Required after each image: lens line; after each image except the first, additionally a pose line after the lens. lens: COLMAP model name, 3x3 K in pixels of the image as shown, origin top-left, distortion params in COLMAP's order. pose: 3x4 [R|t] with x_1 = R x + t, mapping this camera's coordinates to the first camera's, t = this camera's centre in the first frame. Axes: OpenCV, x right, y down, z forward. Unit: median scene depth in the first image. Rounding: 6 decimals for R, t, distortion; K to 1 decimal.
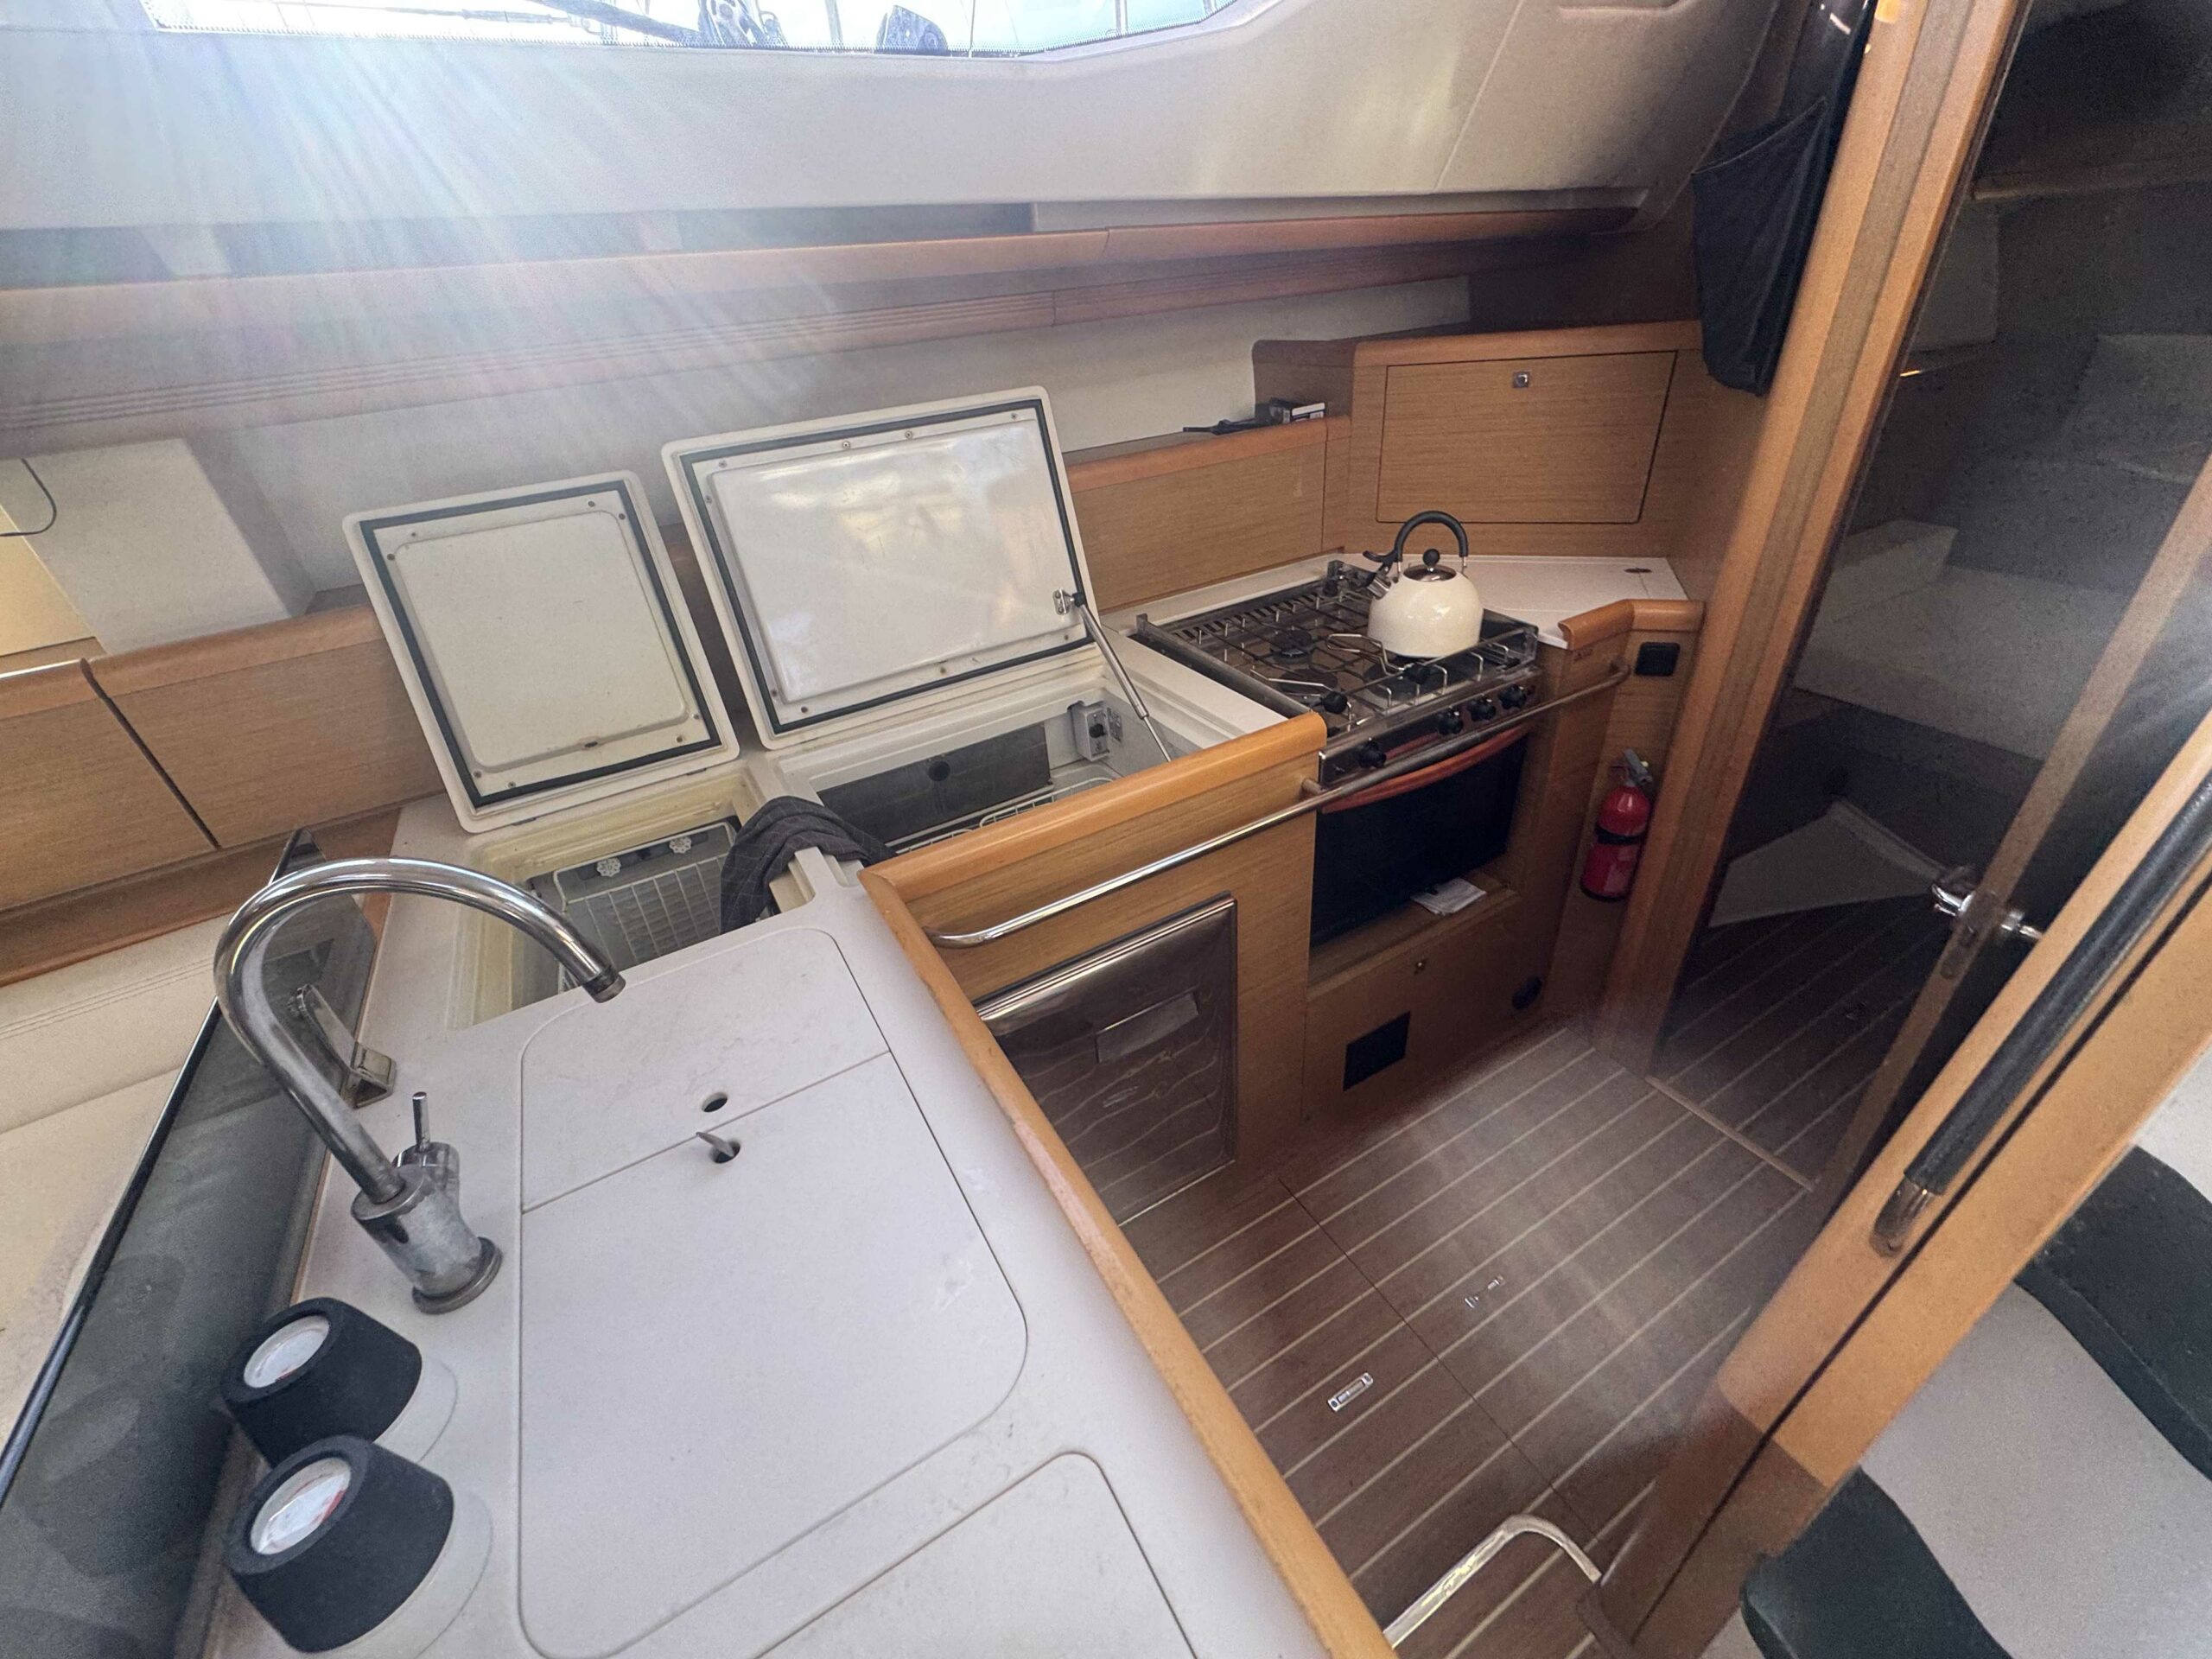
lens RADIAL K [[888.4, 0, 1111.0], [0, 888.4, 817.4], [0, 0, 1]] dist [0.000761, -0.000756]
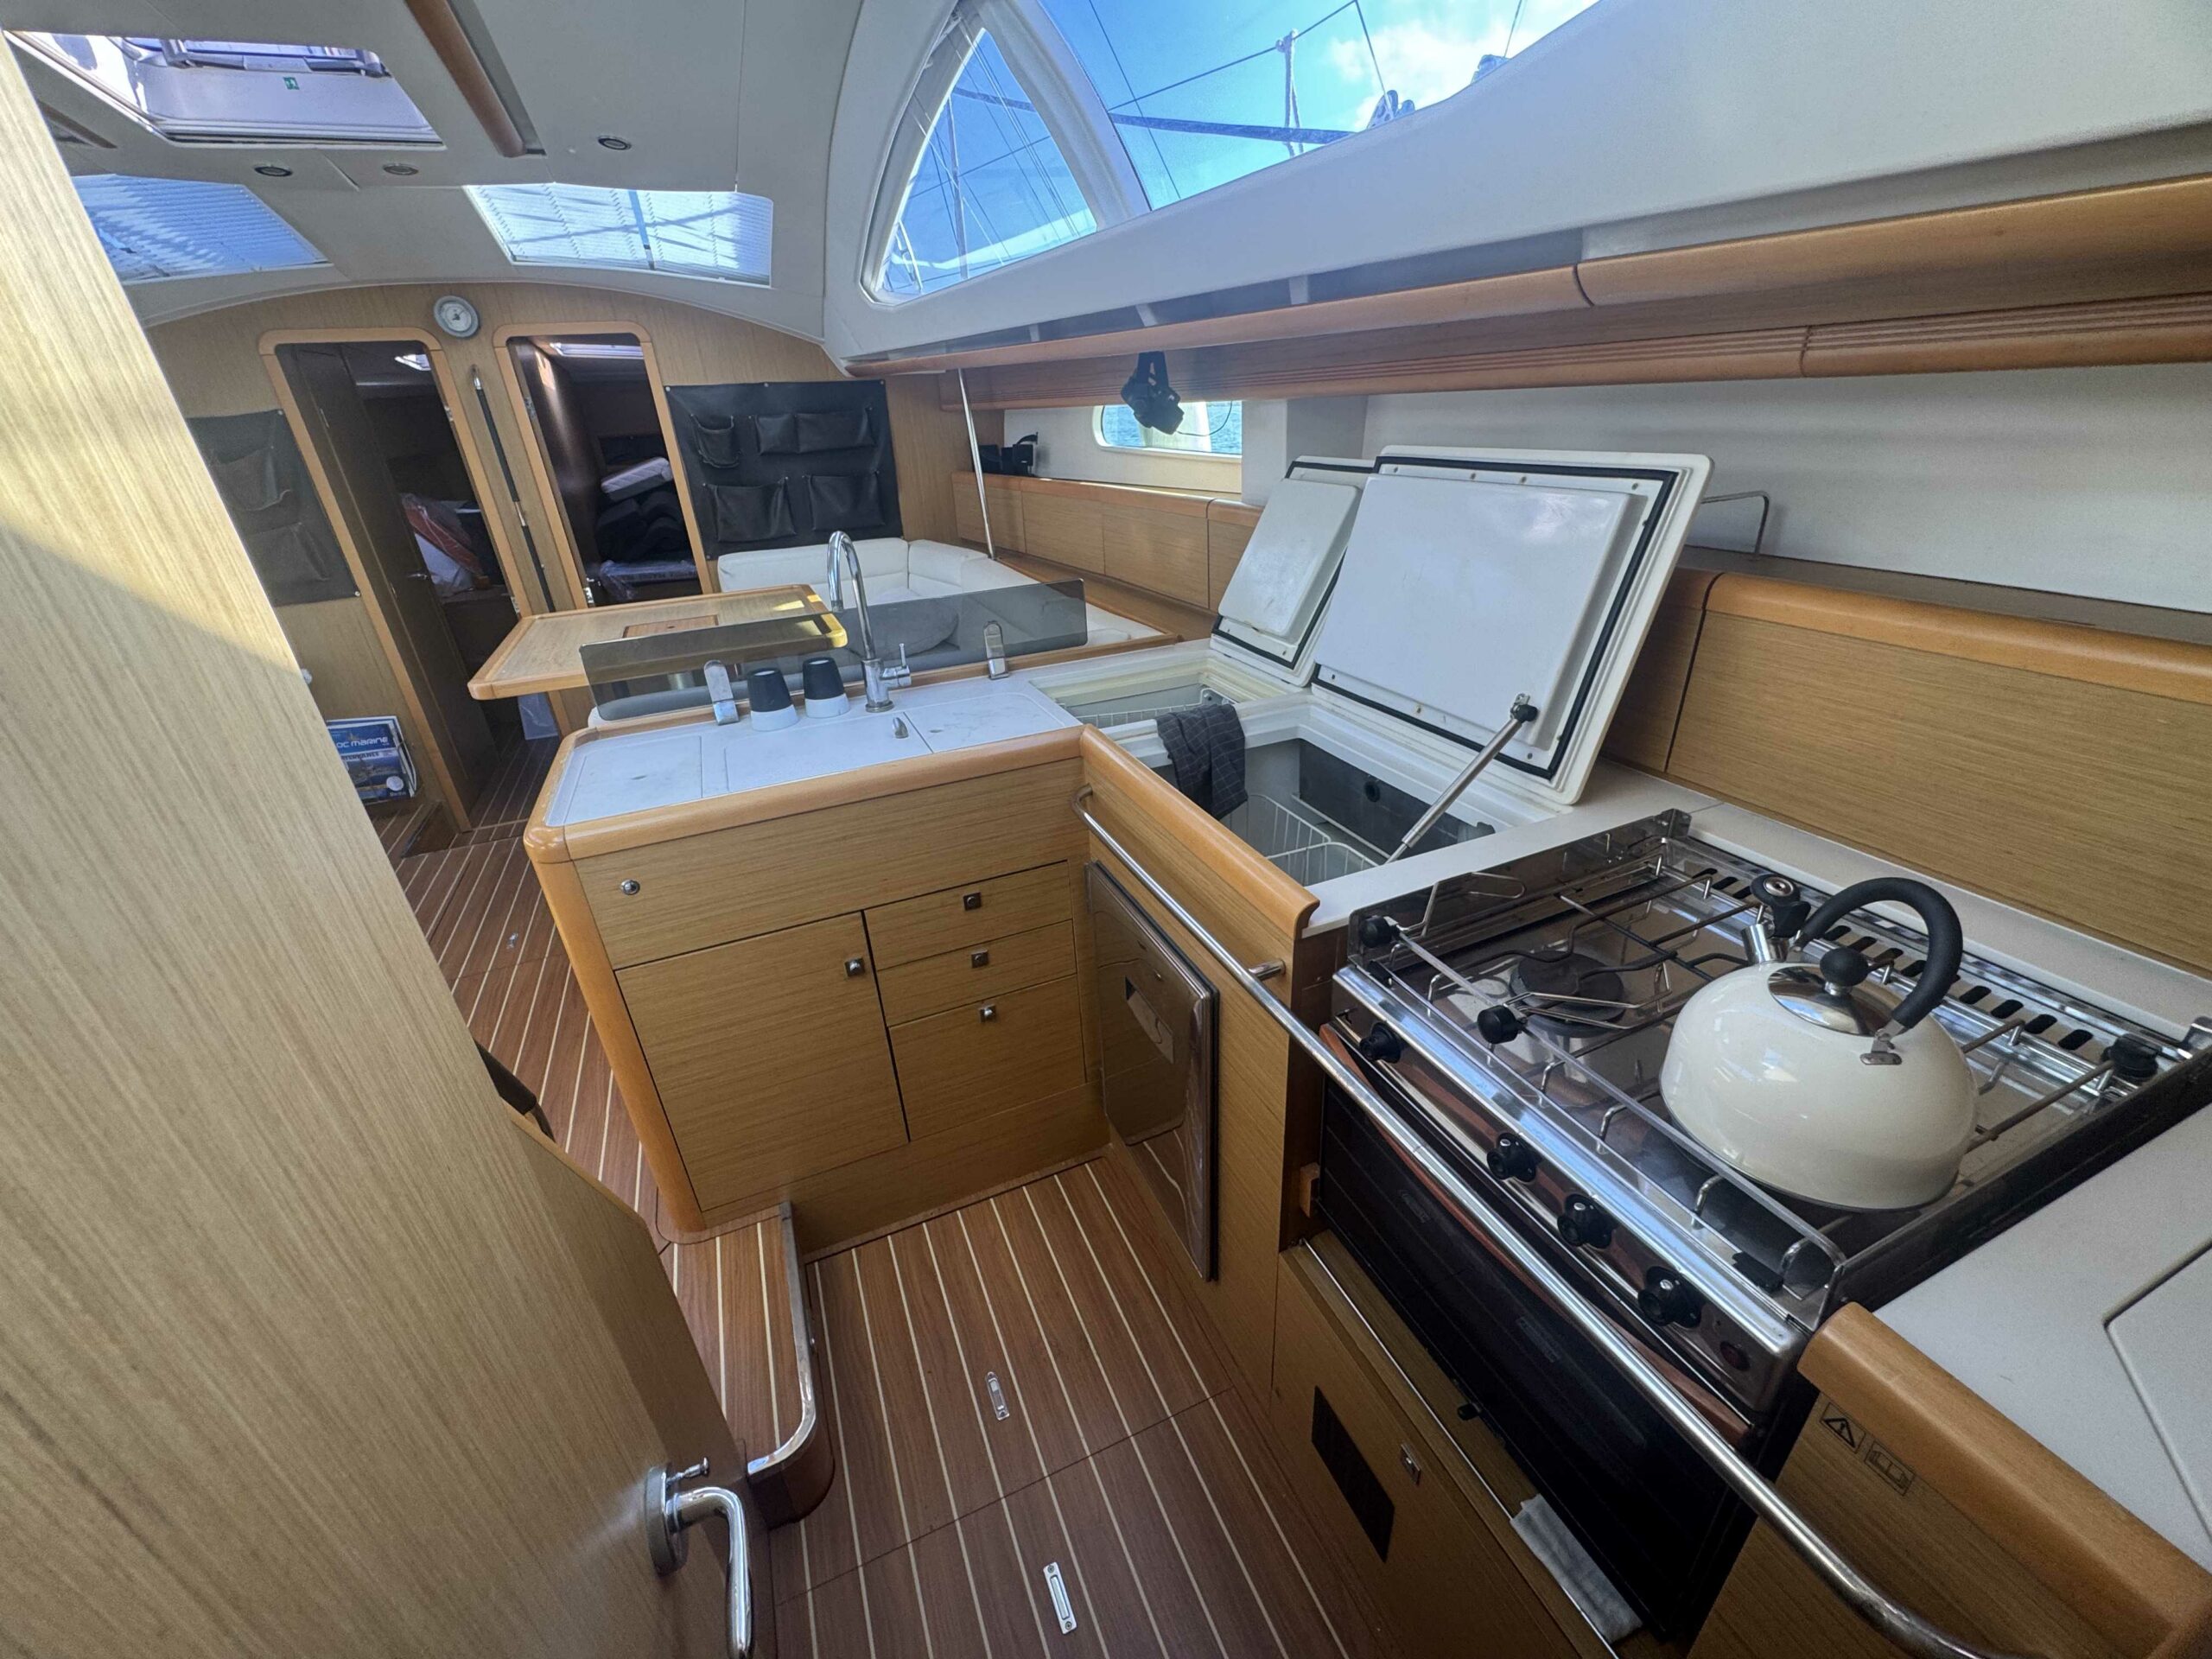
lens RADIAL K [[888.4, 0, 1104.8], [0, 888.4, 831.8], [0, 0, 1]] dist [0.000761, -0.000756]
pose [[-0.115708, 0.518030, -0.847500, 0.788269], [-0.467139, 0.724602, 0.506688, -0.421762], [0.876580, 0.454528, 0.158150, 0.624614]]
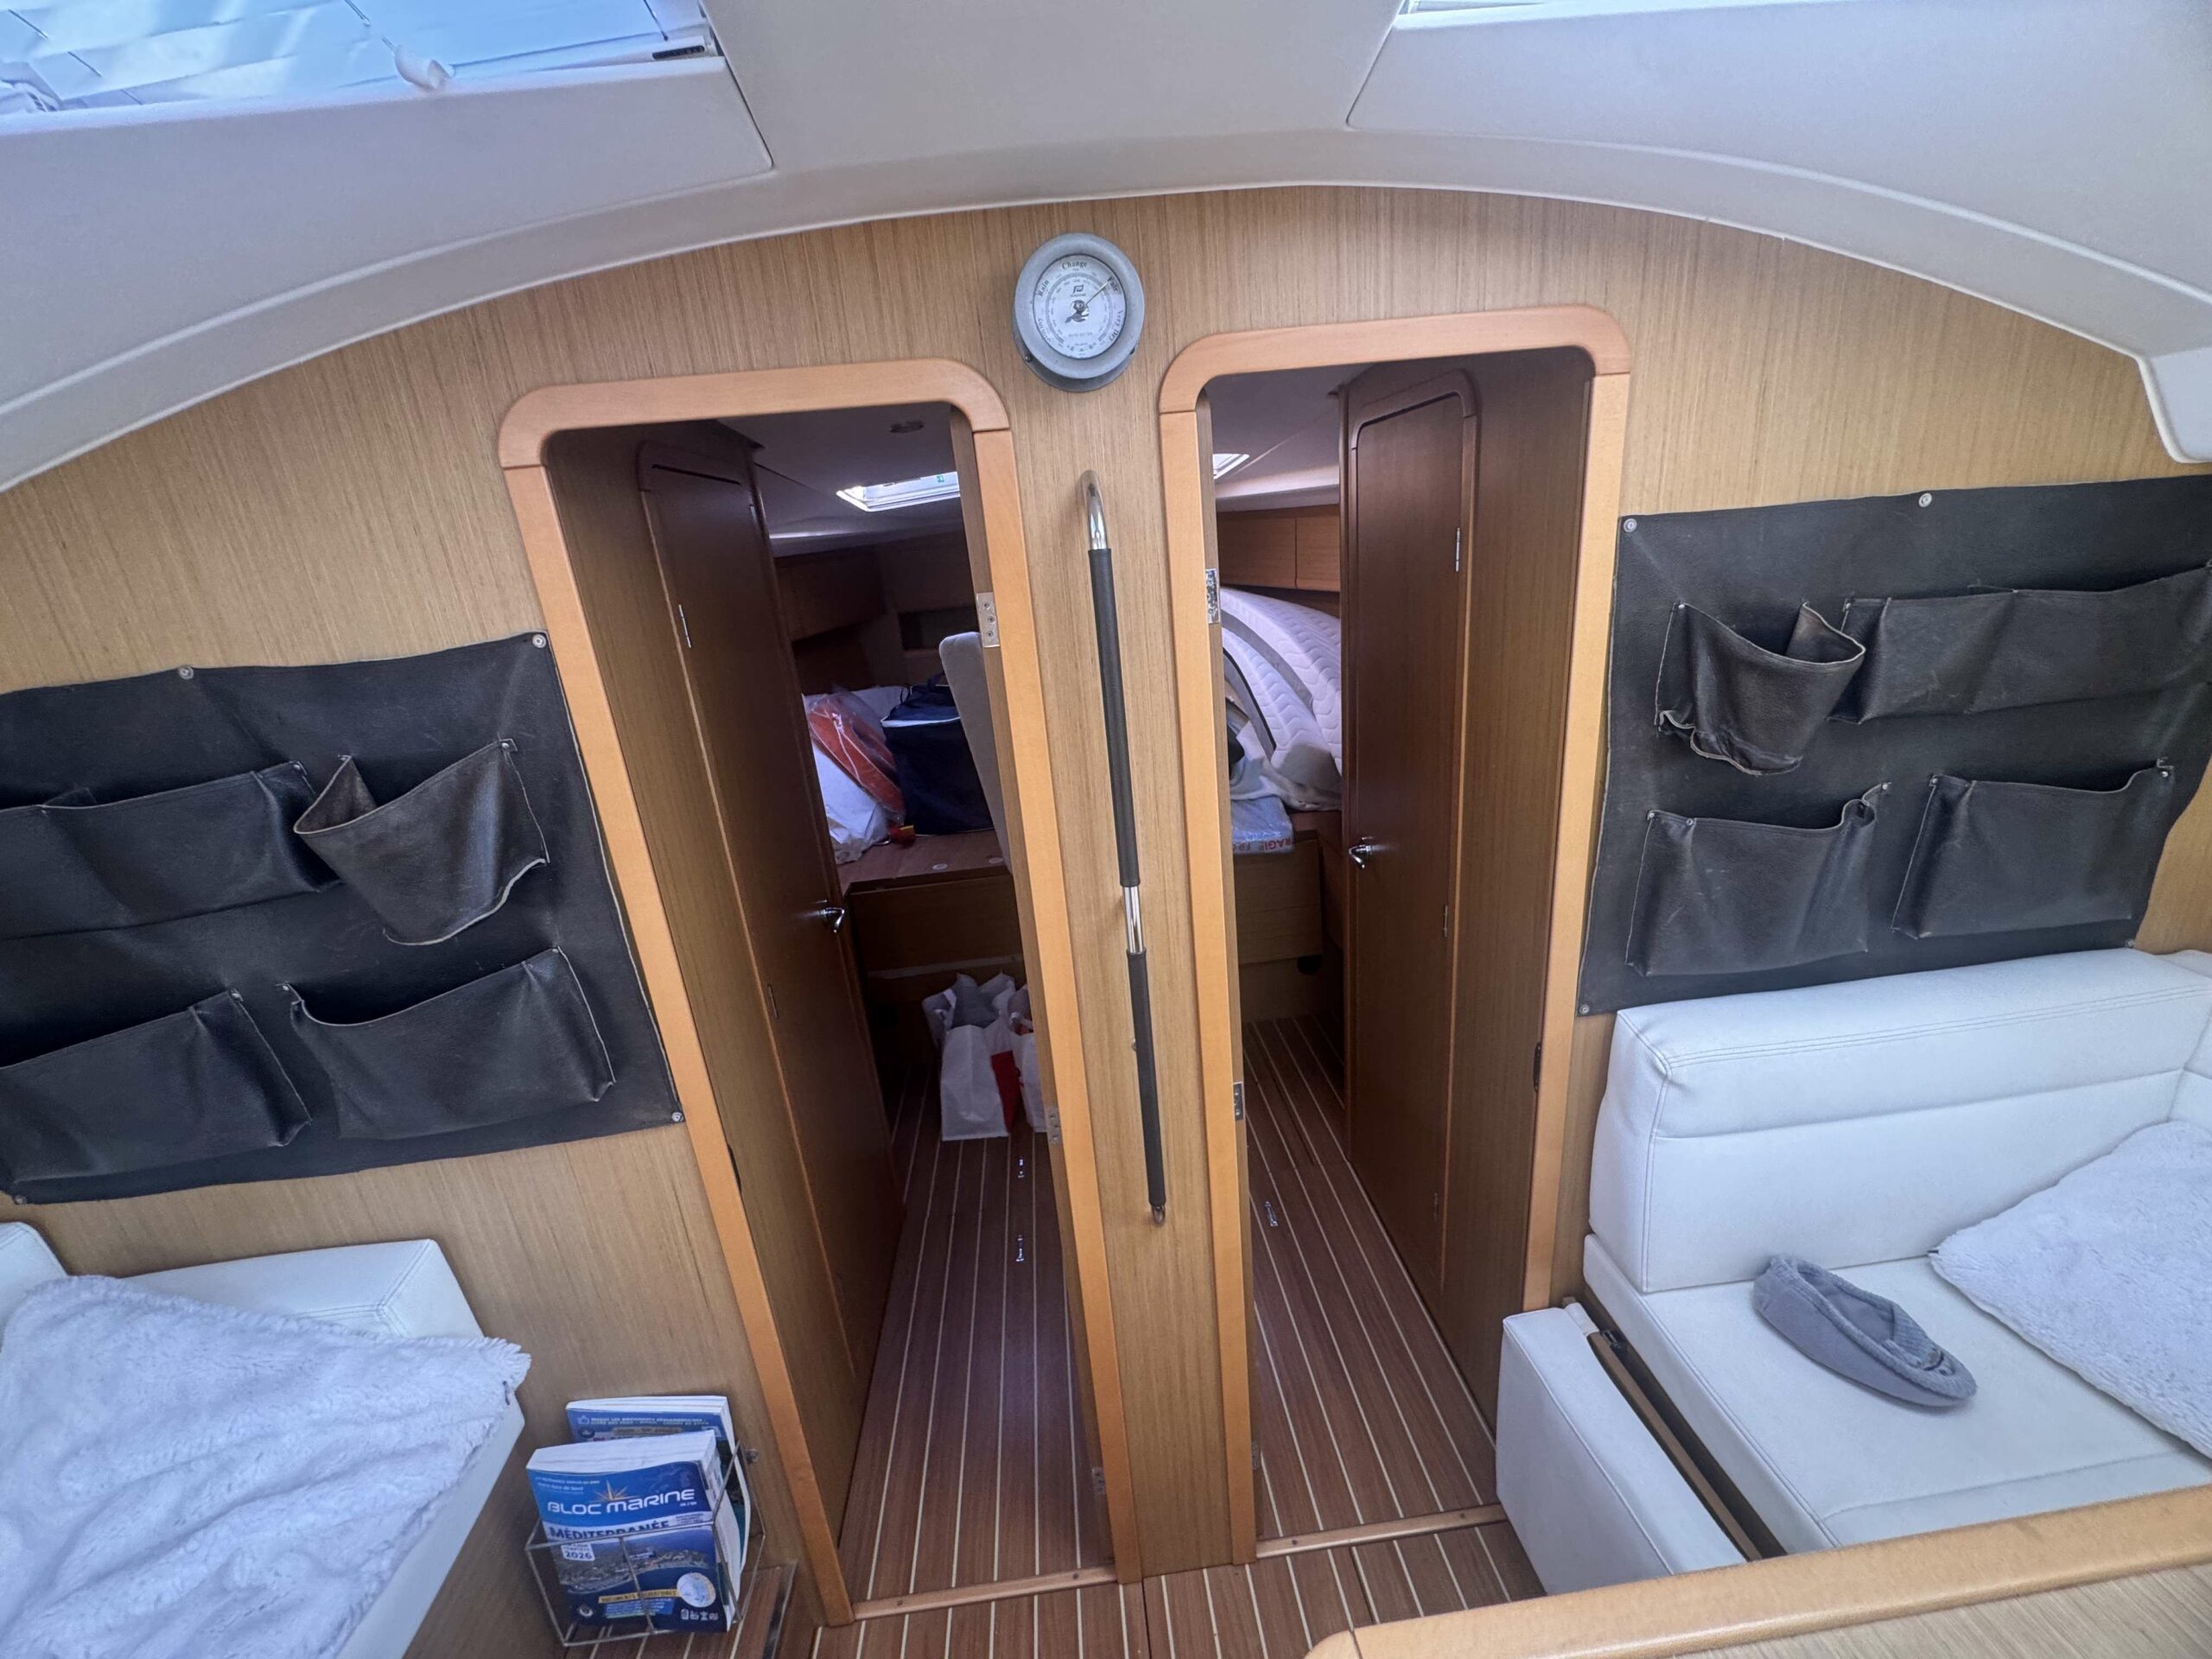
lens RADIAL K [[888.4, 0, 1112.5], [0, 888.4, 833.3], [0, 0, 1]] dist [0.000761, -0.000756]
pose [[-0.409642, 0.396390, -0.821625, -0.882656], [-0.371620, 0.750032, 0.547130, 0.434248], [0.833122, 0.529460, -0.159938, -0.685541]]
